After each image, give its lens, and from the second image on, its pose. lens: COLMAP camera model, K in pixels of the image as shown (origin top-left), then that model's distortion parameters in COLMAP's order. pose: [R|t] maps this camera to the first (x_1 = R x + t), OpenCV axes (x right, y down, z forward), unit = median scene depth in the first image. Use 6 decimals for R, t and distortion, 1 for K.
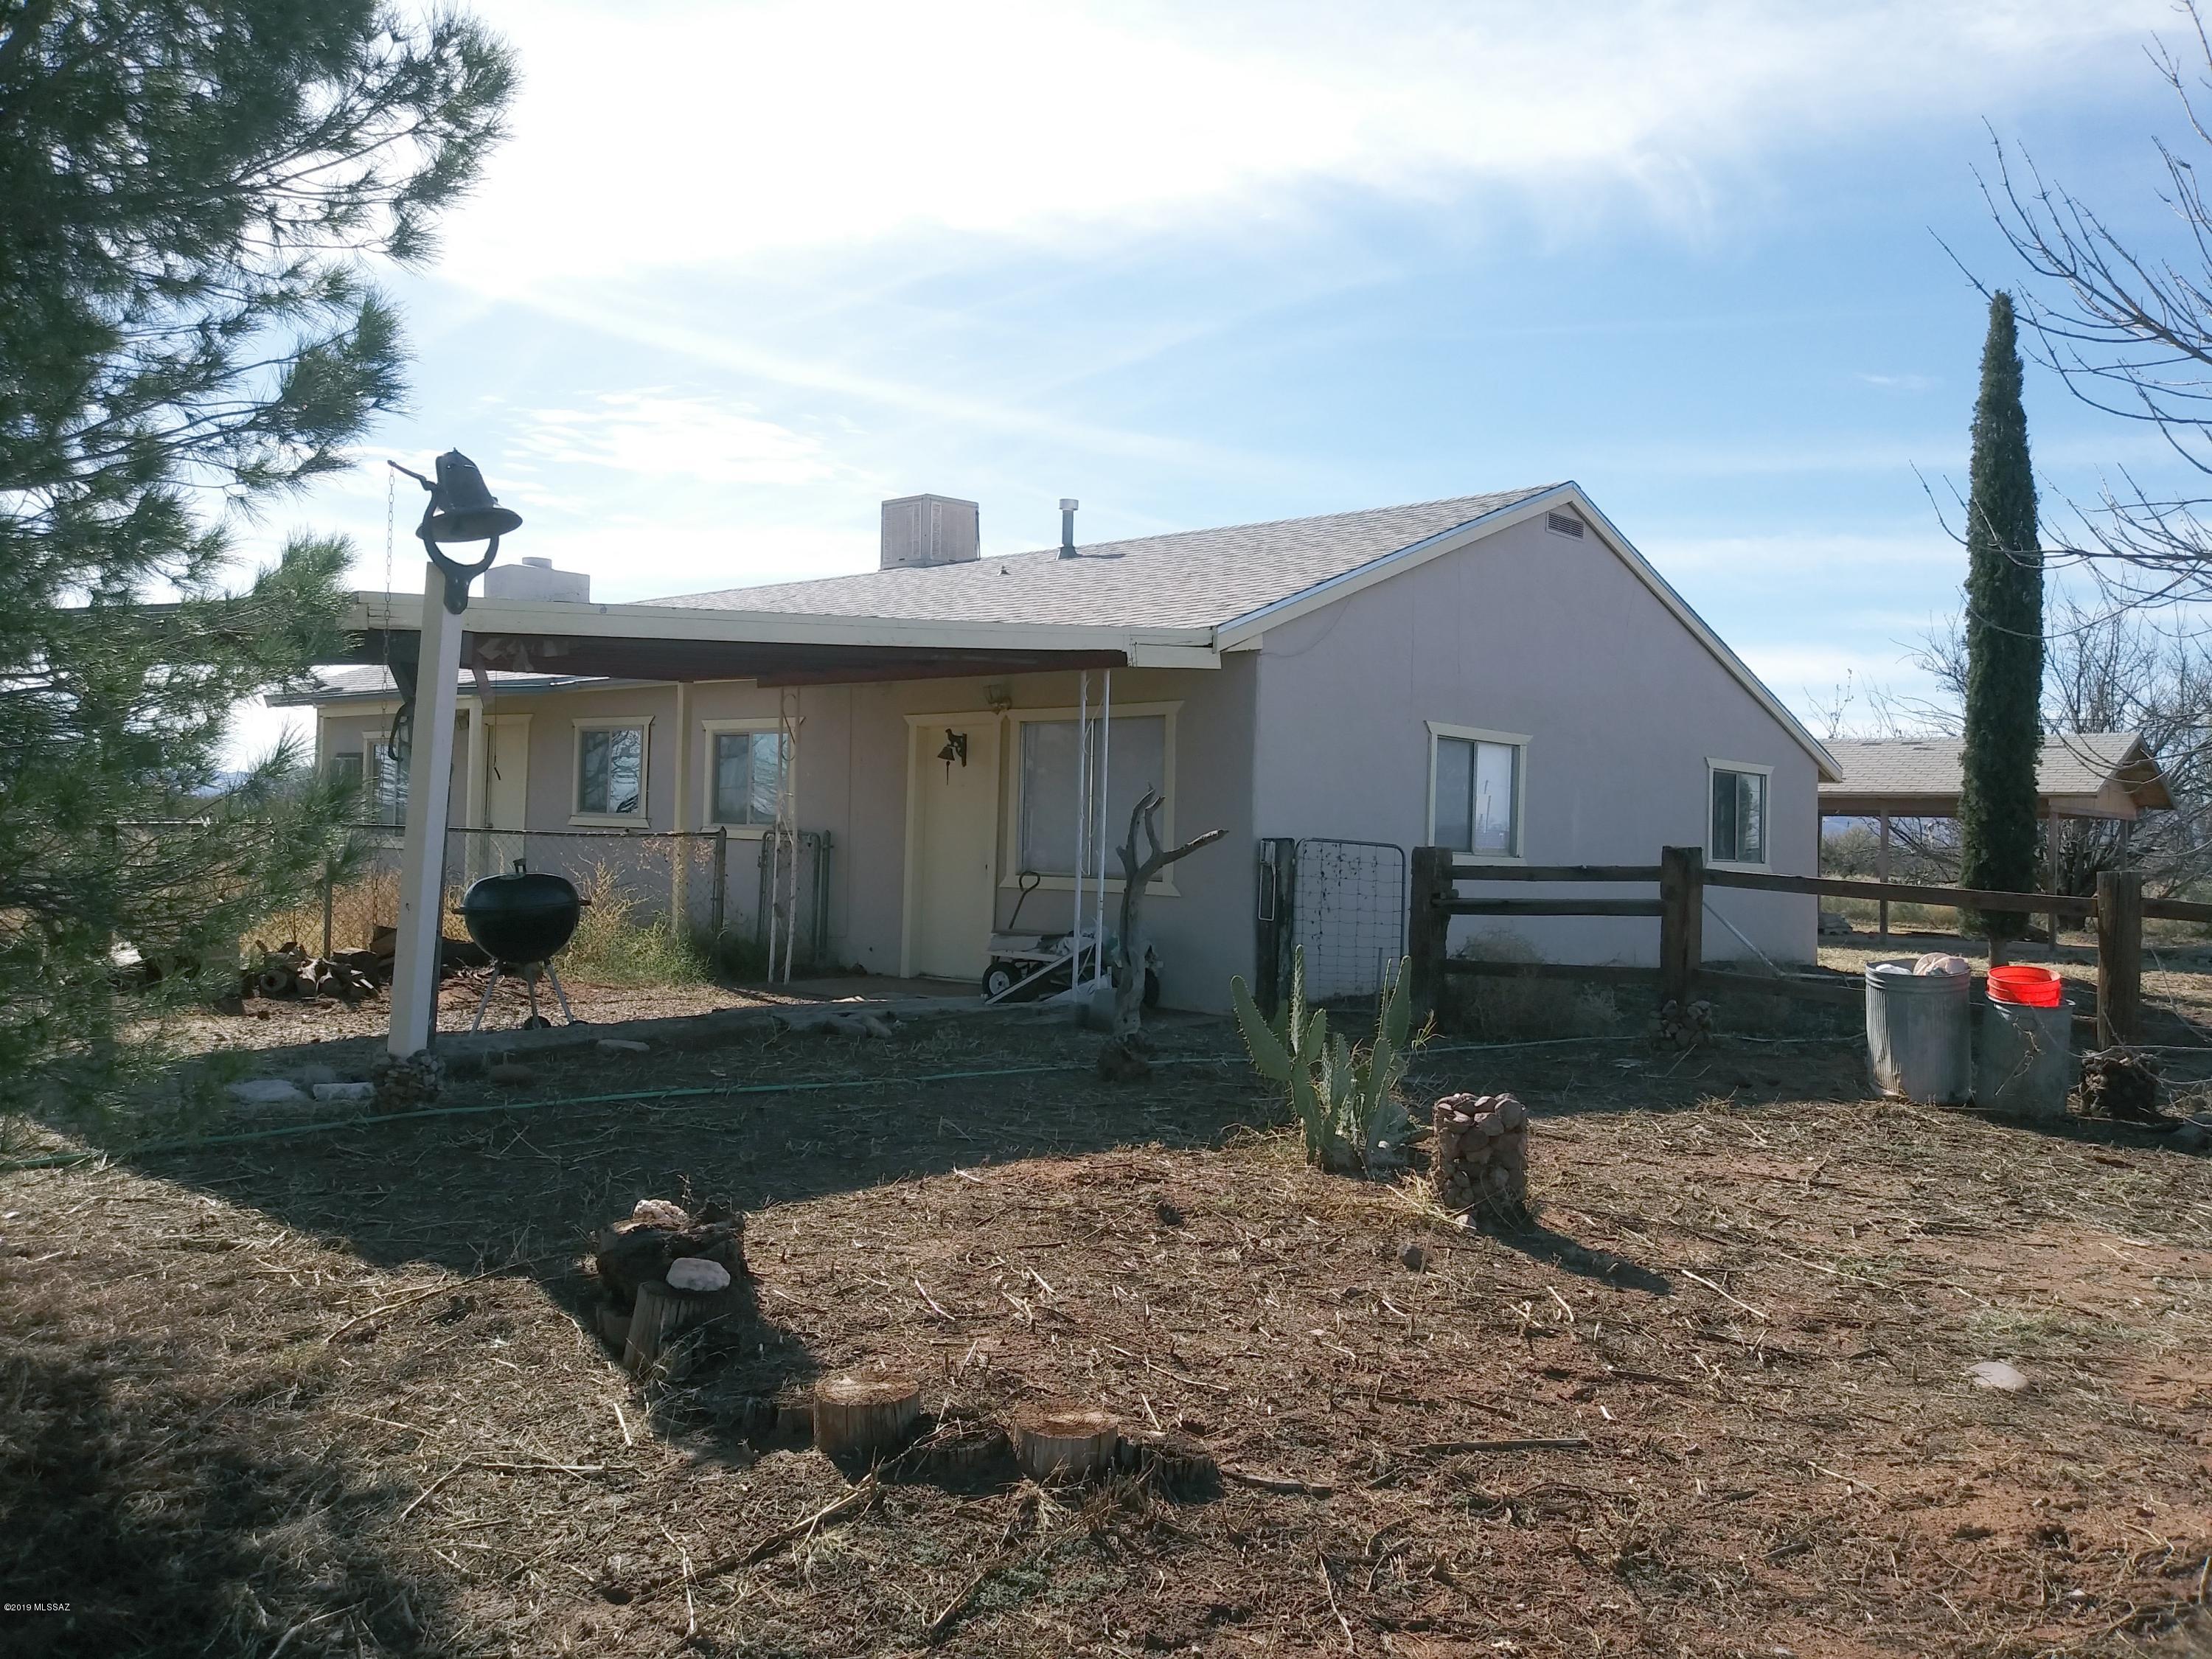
lens RADIAL K [[1890.1, 0, 1110.8], [0, 1890.1, 852.7], [0, 0, 1]] dist [0.037671, -0.091202]
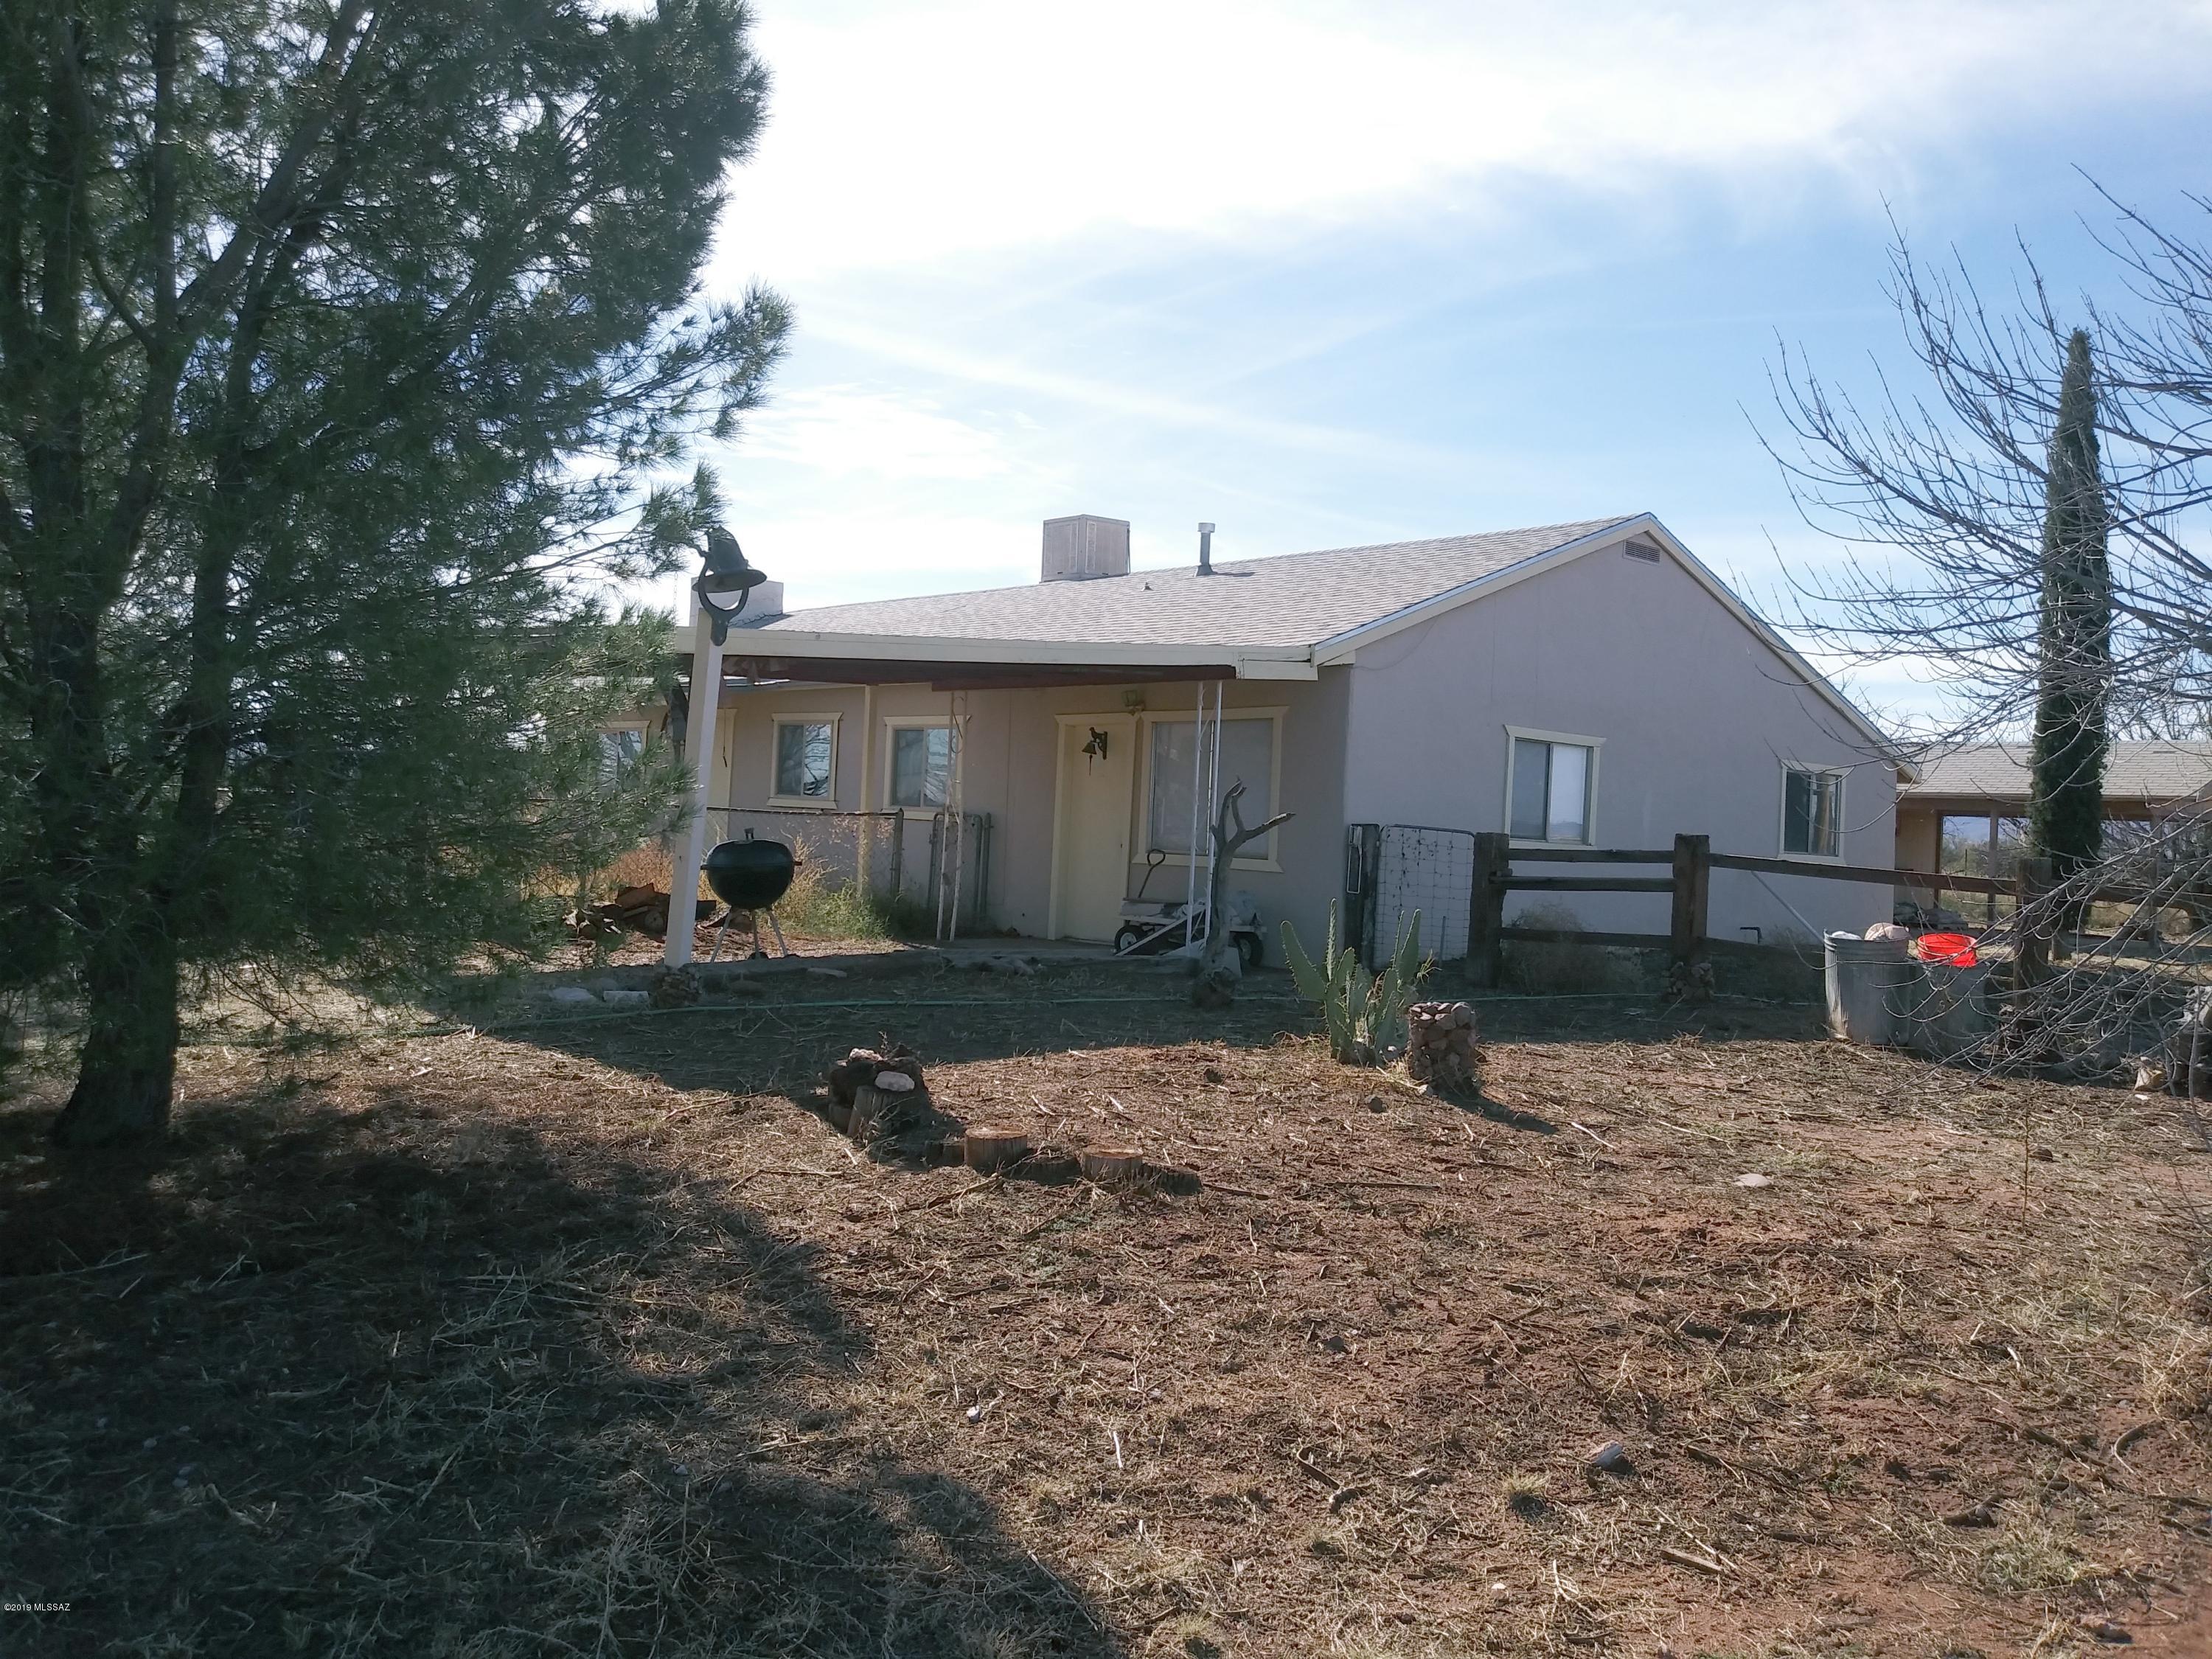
lens RADIAL K [[1890.1, 0, 1085.7], [0, 1890.1, 826.0], [0, 0, 1]] dist [0.037671, -0.091202]
pose [[0.994882, 0.015823, -0.099793, 0.037080], [-0.016774, 0.999822, -0.008694, 0.007807], [0.099638, 0.010323, 0.994970, -0.217064]]
